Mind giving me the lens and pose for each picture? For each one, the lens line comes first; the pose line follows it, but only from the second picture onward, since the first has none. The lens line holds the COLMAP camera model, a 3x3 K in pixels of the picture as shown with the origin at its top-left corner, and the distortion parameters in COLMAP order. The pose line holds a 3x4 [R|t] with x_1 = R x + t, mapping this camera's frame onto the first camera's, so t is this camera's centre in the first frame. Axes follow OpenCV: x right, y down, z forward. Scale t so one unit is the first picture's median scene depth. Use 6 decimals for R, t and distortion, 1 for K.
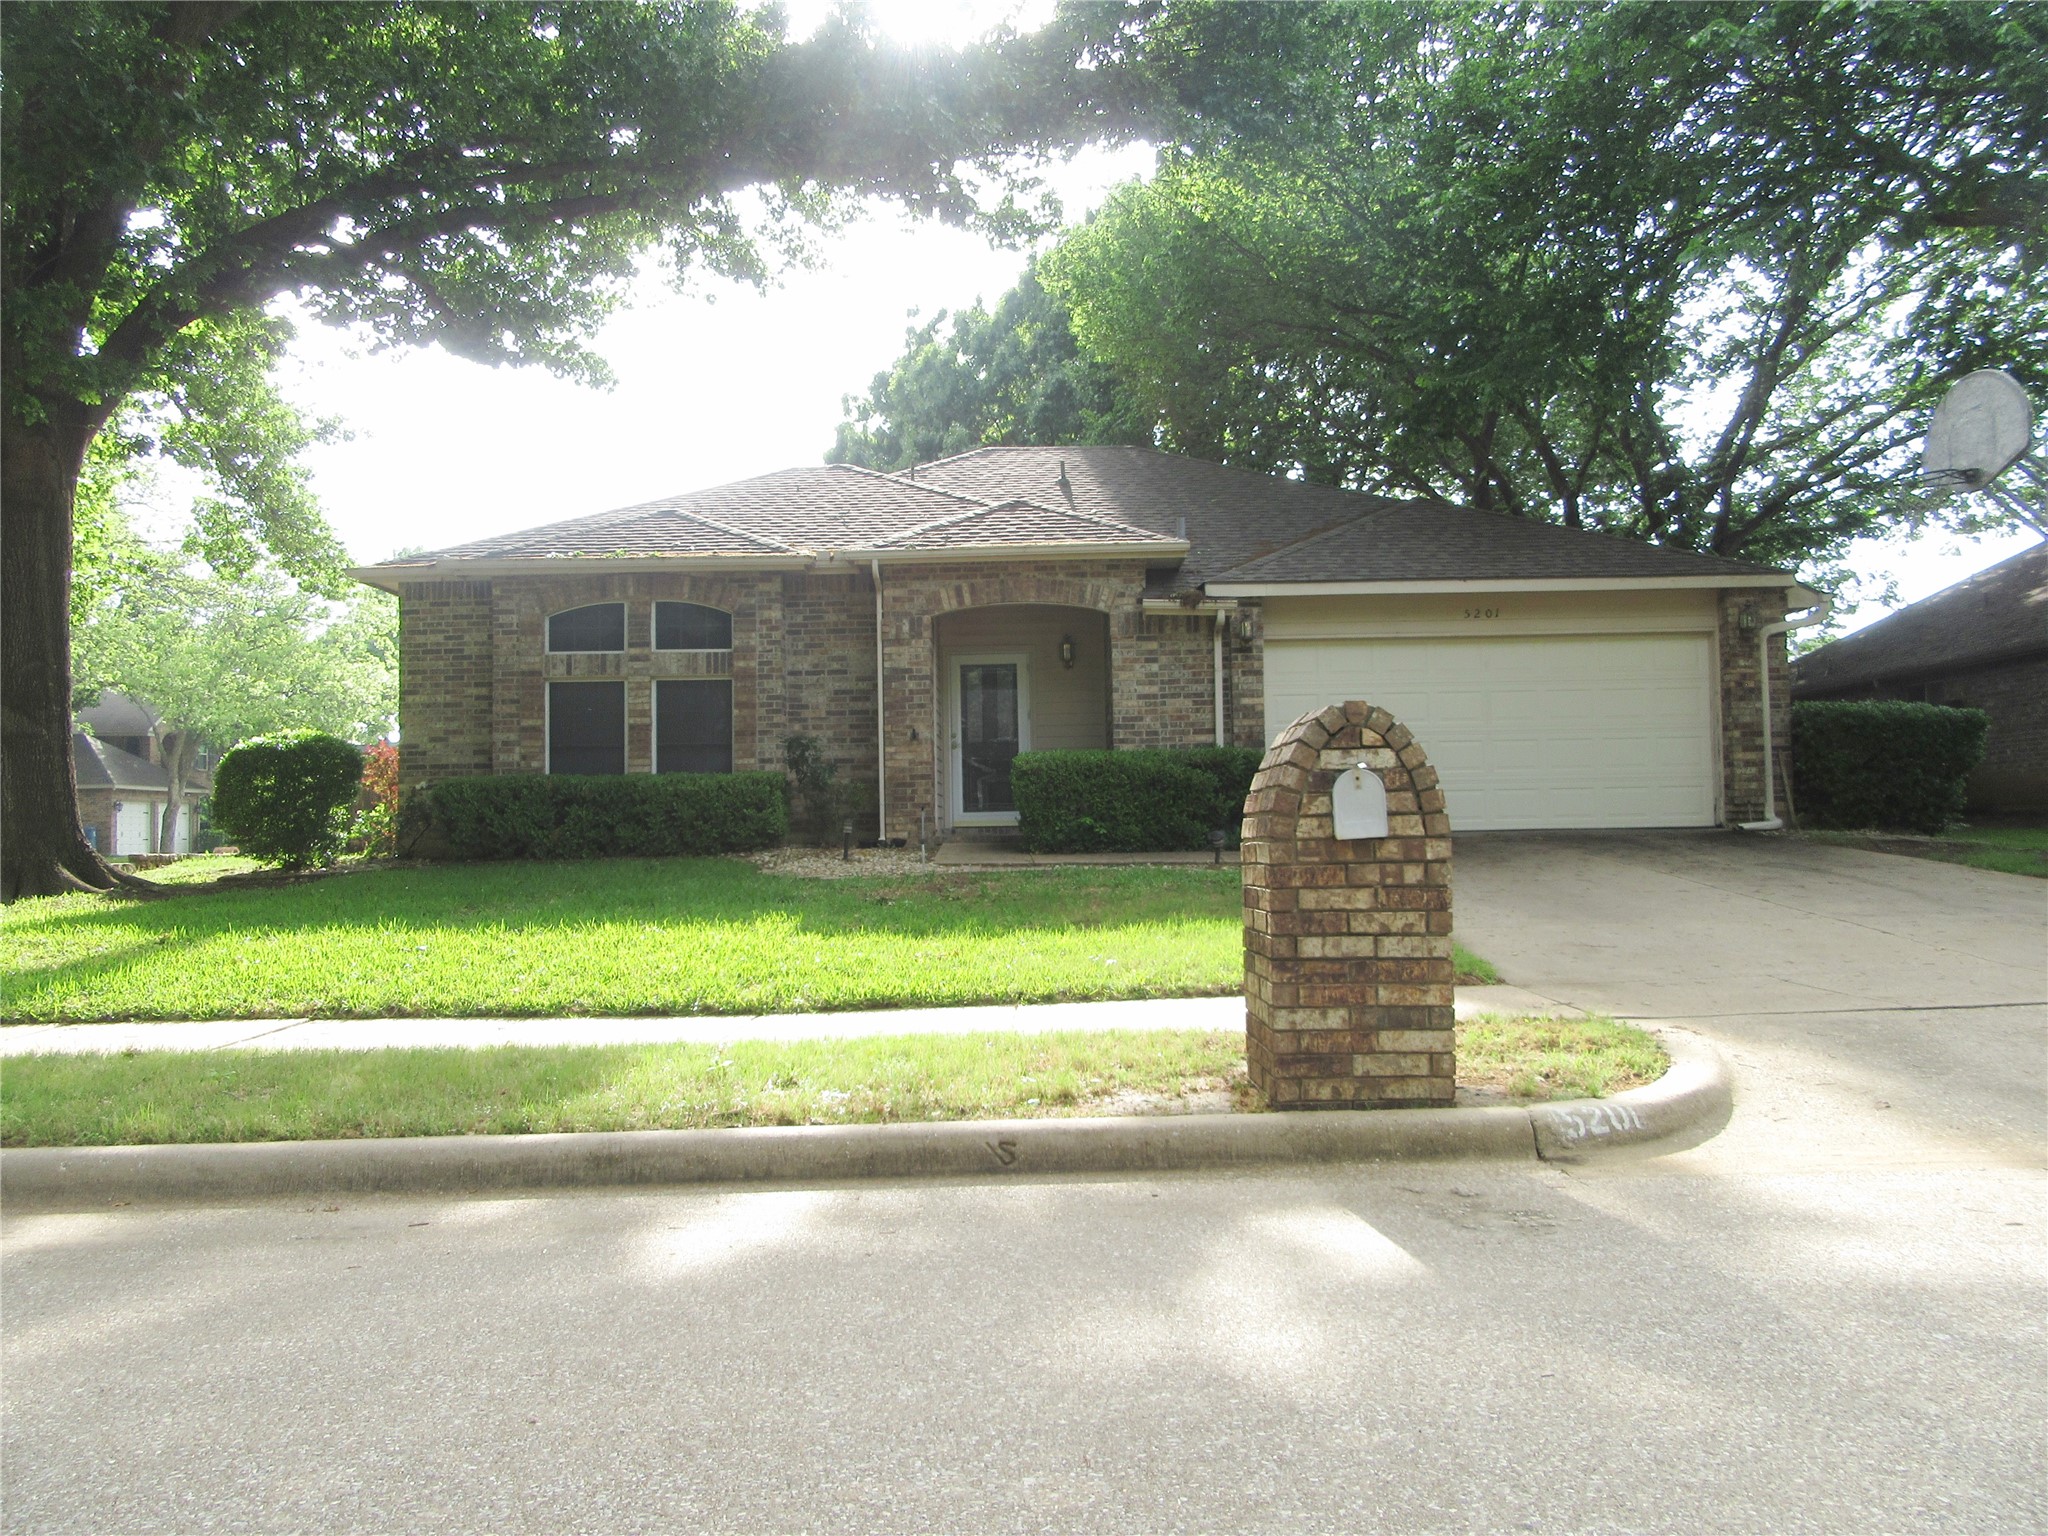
lens RADIAL K [[1510.6, 0, 1022.2], [0, 1510.6, 769.9], [0, 0, 1]] dist [-0.007903, 0.000485]
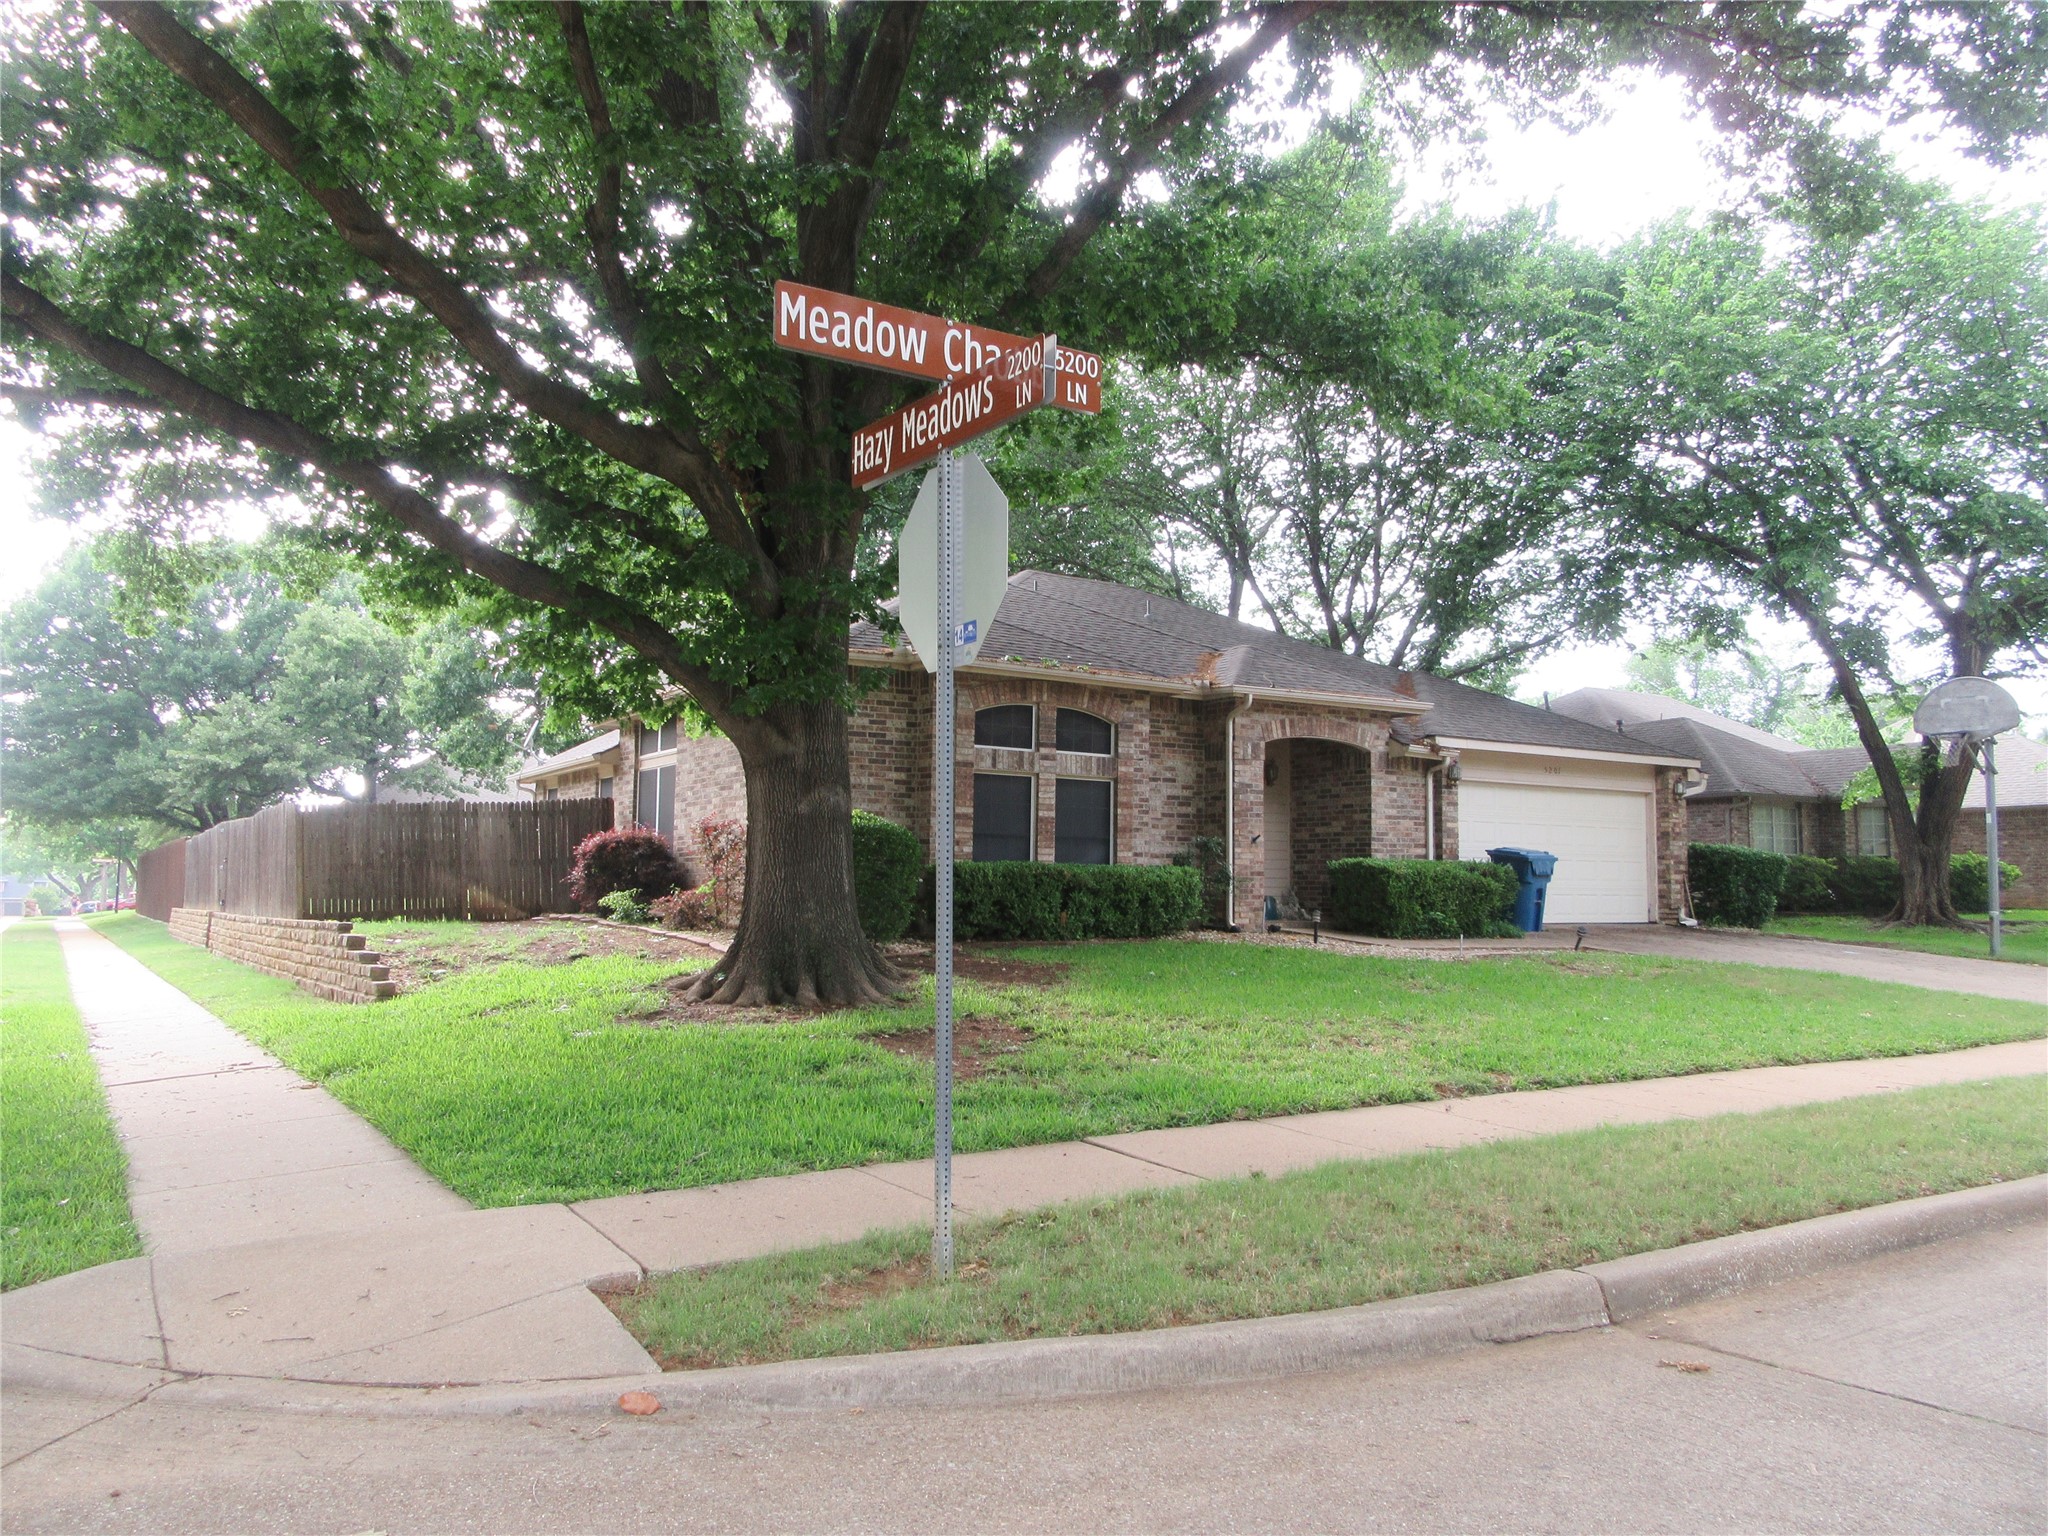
lens RADIAL K [[1518.4, 0, 1021.2], [0, 1518.4, 768.1], [0, 0, 1]] dist [-0.008134, 0.010067]
pose [[0.833026, 0.069456, 0.548856, -0.899154], [-0.046153, 0.997354, -0.056164, -0.002627], [-0.551305, 0.021455, 0.834028, 0.082135]]
